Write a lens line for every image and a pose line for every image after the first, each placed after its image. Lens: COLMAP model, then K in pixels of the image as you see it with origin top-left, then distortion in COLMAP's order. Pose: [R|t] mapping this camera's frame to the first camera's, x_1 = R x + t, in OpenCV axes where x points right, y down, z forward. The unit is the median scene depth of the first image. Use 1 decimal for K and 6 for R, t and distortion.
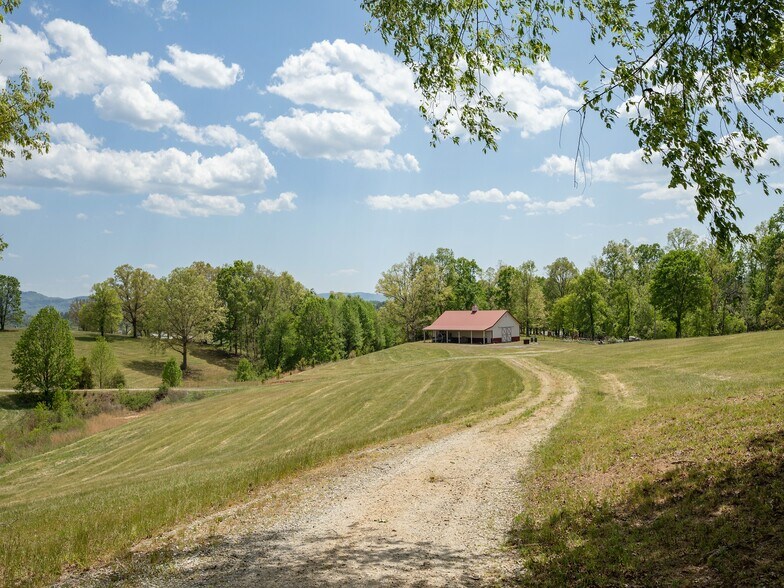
lens RADIAL K [[528.4, 0, 392.0], [0, 528.4, 294.0], [0, 0, 1]] dist [-0.000704, -0.022598]
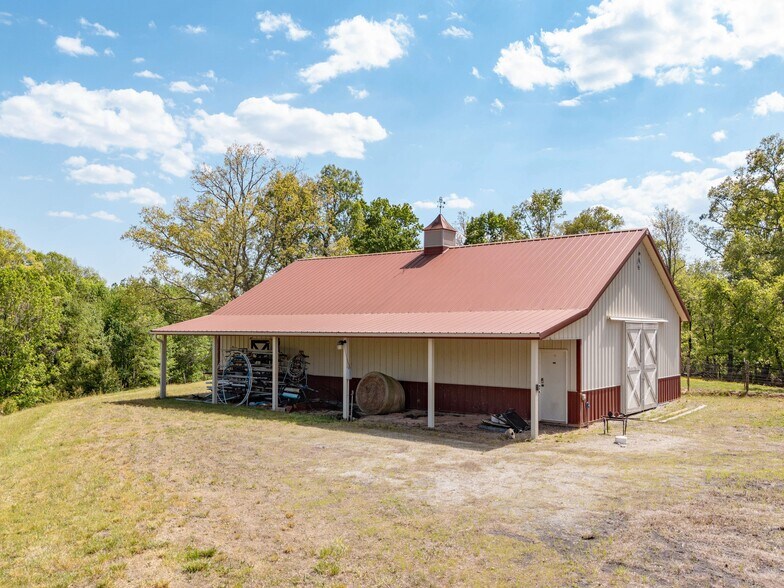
lens RADIAL K [[528.4, 0, 392.0], [0, 528.4, 294.0], [0, 0, 1]] dist [-0.000704, -0.022598]
pose [[0.987553, 0.041473, 0.151718, 0.115132], [-0.030630, 0.996853, -0.073117, 0.067384], [-0.154272, 0.067560, 0.985716, 0.838865]]
